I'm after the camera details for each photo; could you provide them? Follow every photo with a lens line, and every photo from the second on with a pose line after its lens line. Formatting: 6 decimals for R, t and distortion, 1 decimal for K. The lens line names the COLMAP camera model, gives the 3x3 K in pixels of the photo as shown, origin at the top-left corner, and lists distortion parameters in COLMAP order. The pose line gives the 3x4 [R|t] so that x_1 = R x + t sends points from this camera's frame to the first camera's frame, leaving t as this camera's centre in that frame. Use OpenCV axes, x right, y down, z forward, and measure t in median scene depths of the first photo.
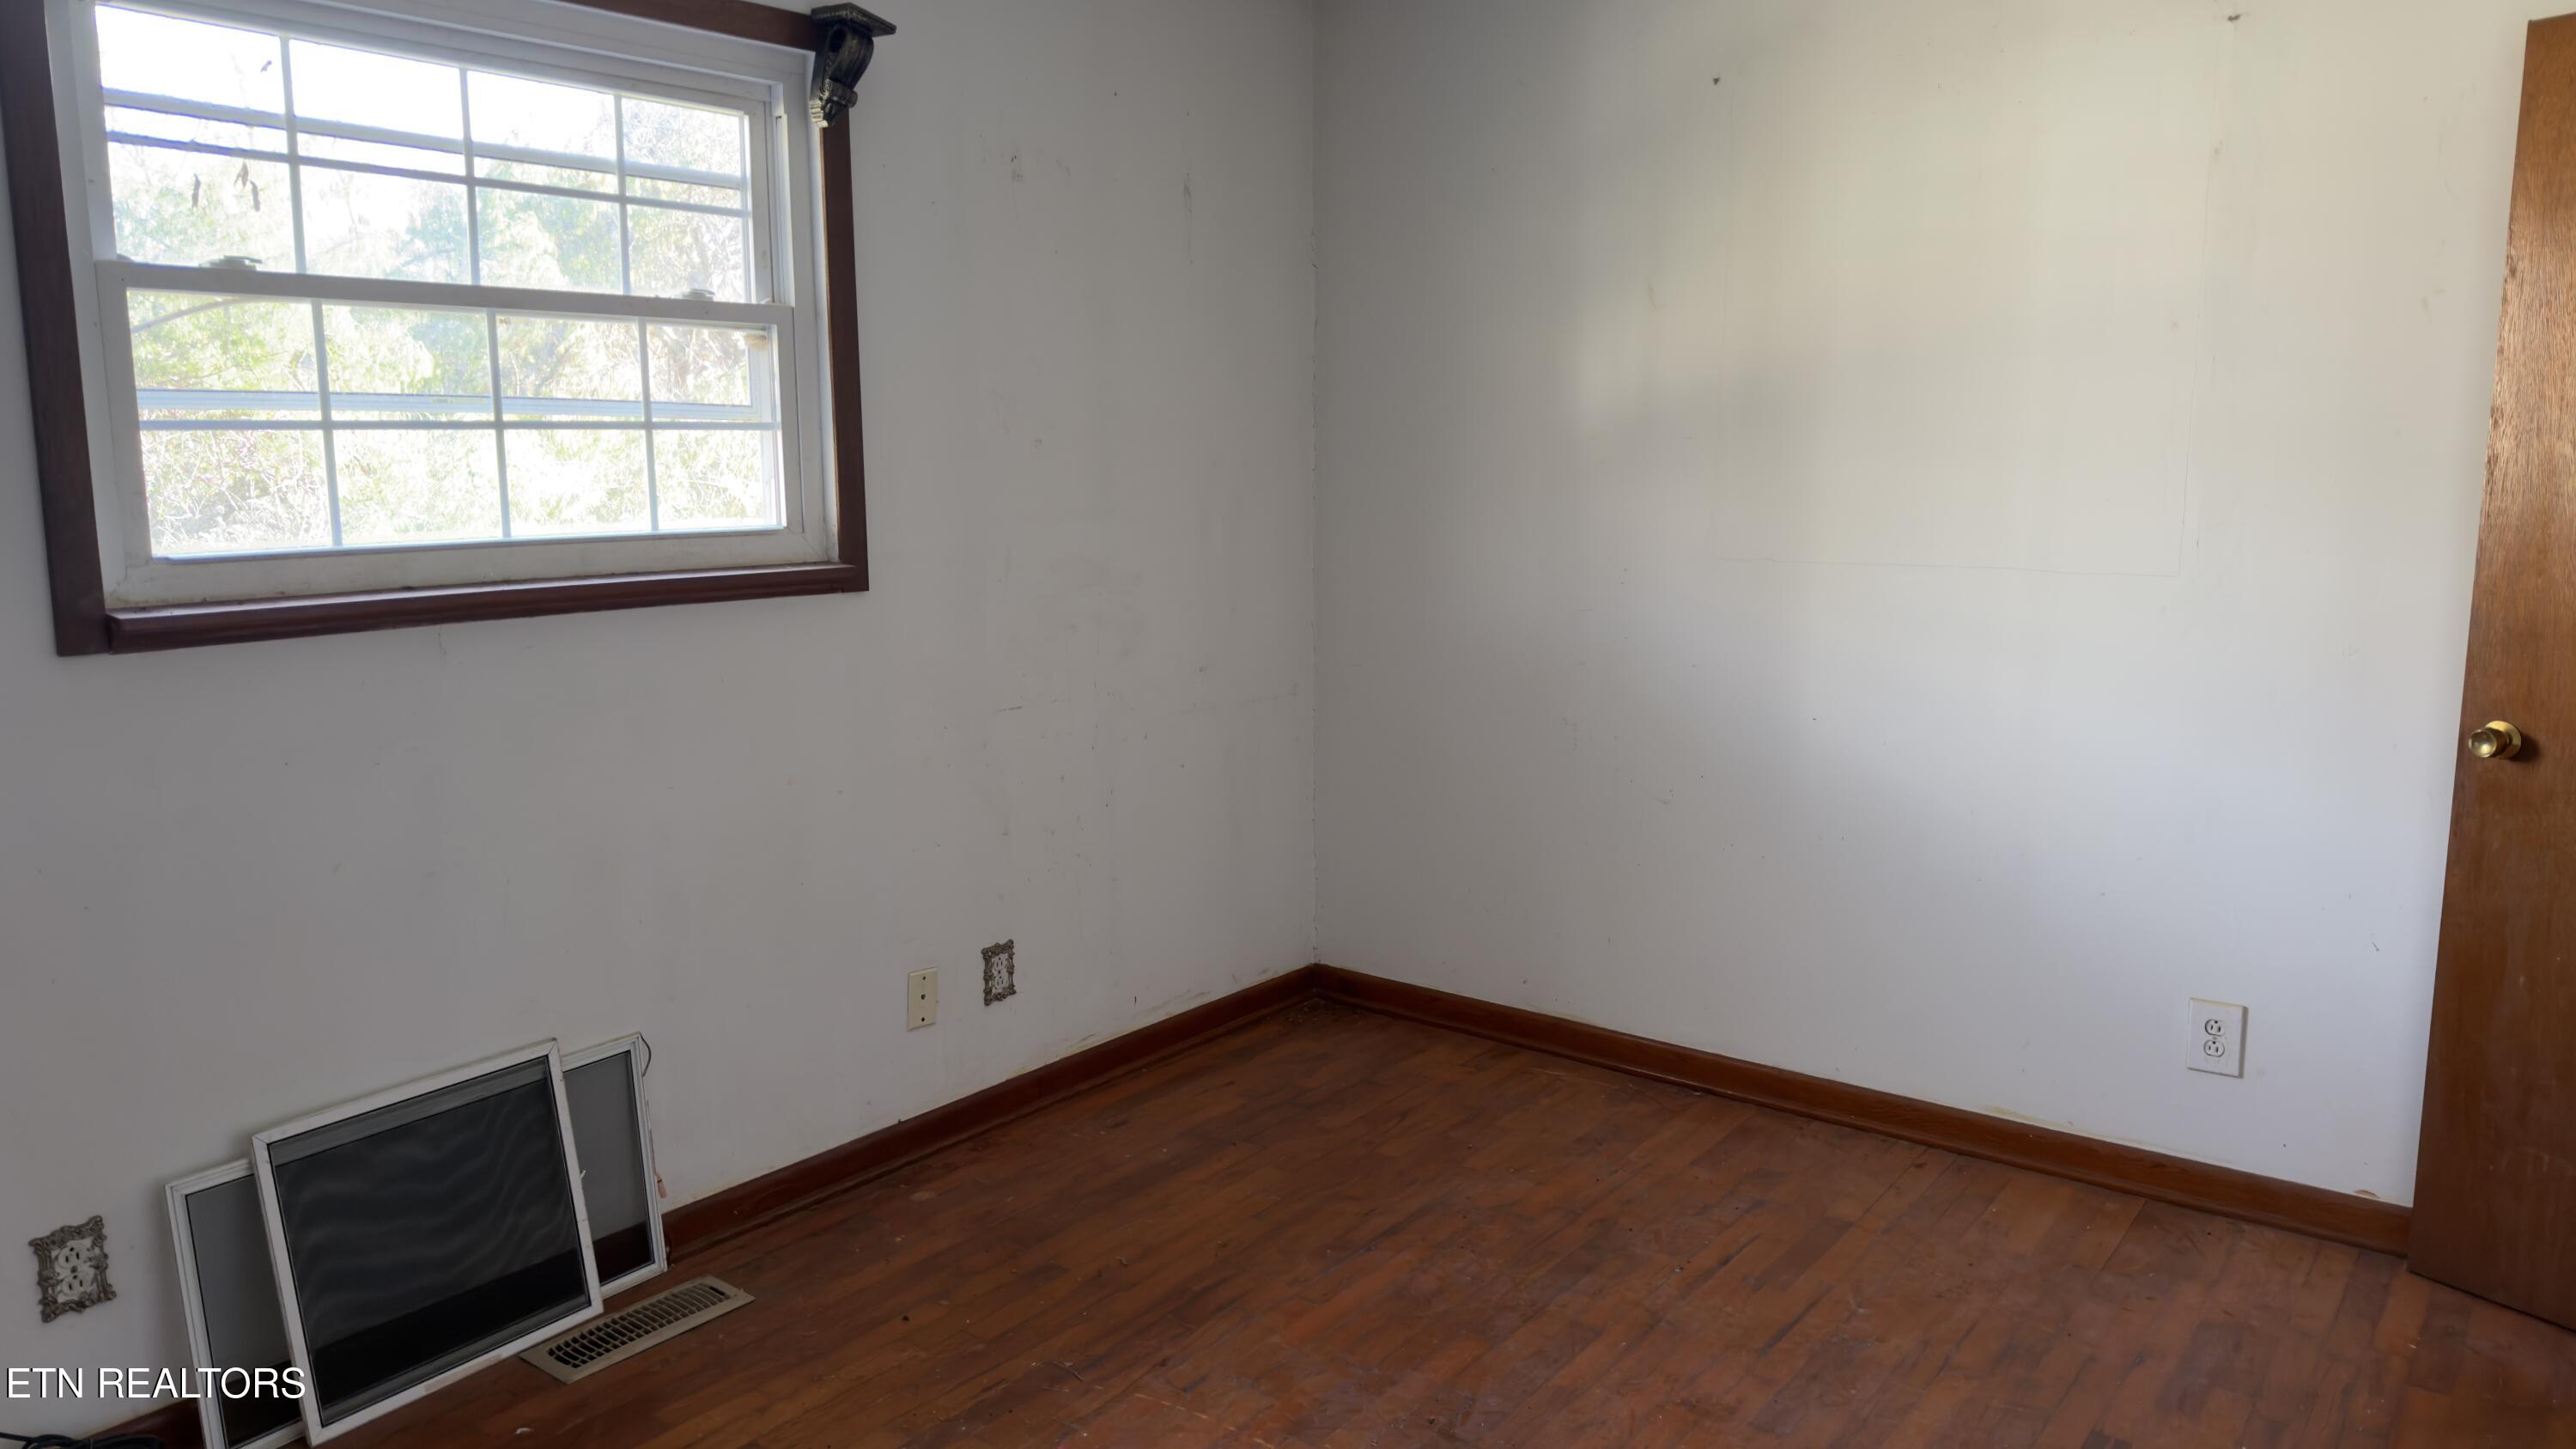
lens RADIAL K [[1845.3, 0, 1296.5], [0, 1845.3, 726.3], [0, 0, 1]] dist [0.121529, -0.175926]
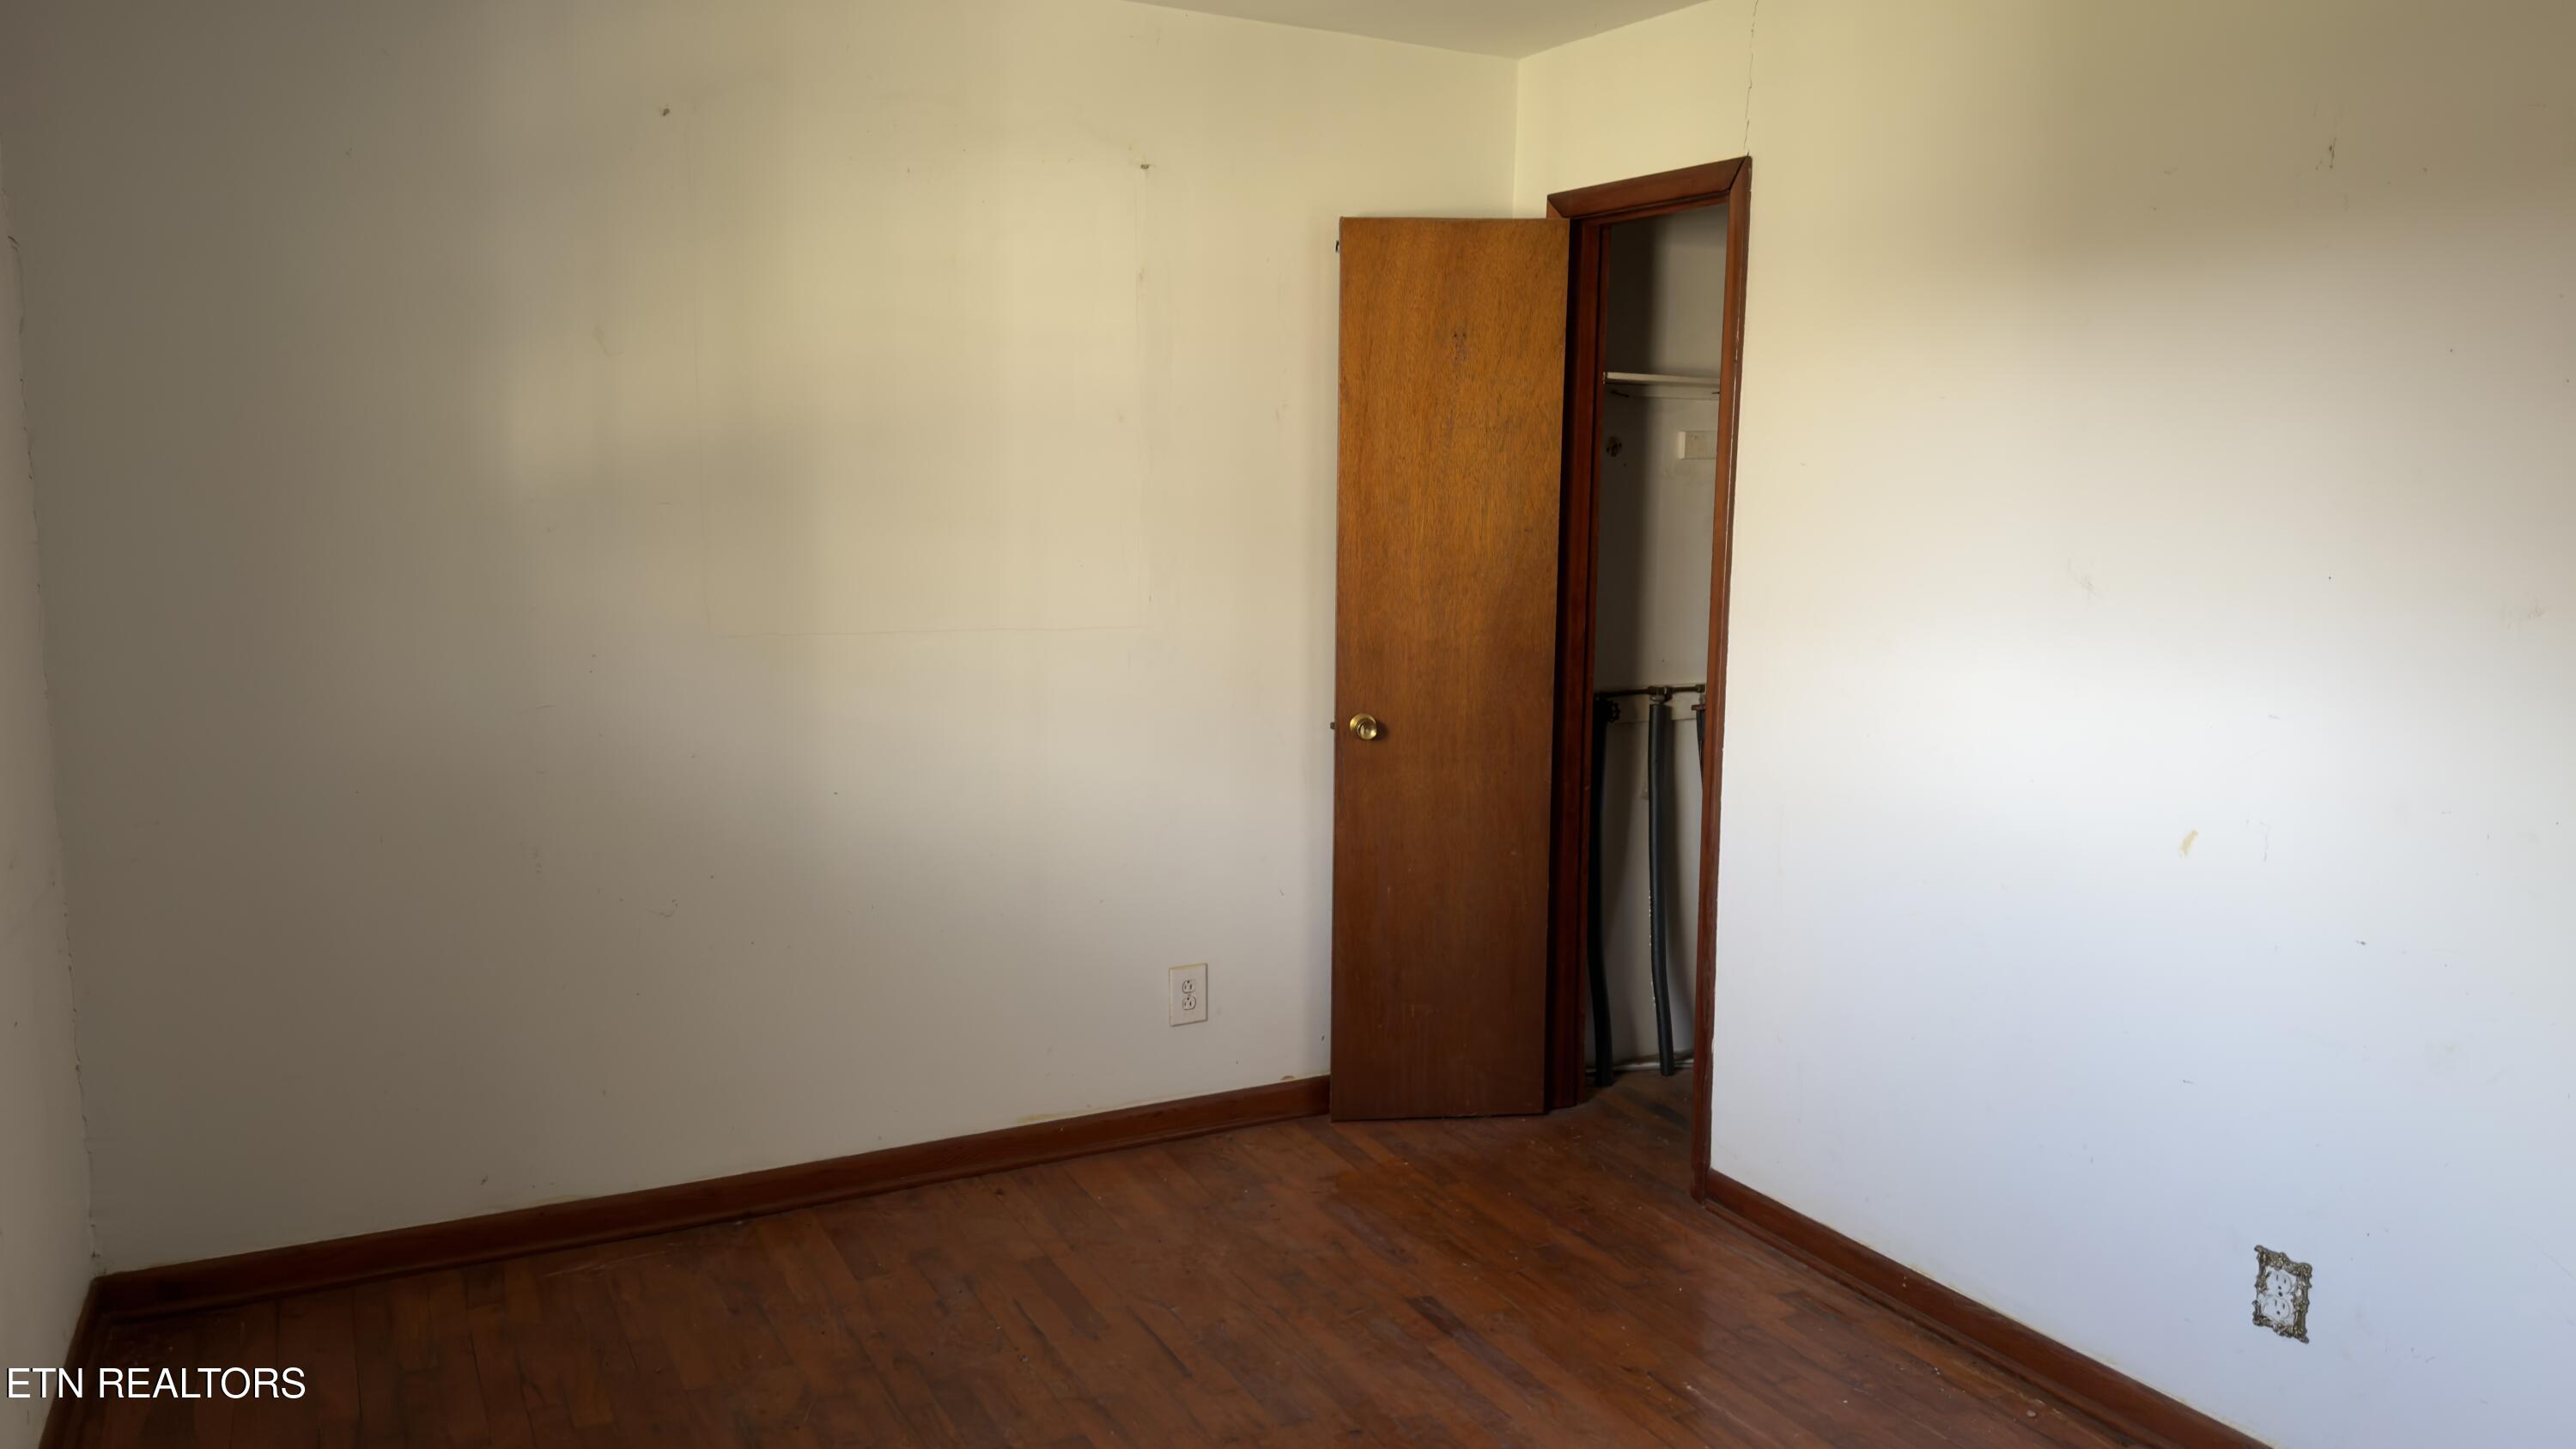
lens RADIAL K [[1845.3, 0, 1296.5], [0, 1845.3, 726.3], [0, 0, 1]] dist [0.121529, -0.175926]
pose [[0.393037, -0.114043, 0.912423, -0.560163], [0.127573, 0.989446, 0.068716, -0.081636], [-0.910630, 0.089392, 0.403438, 0.417840]]
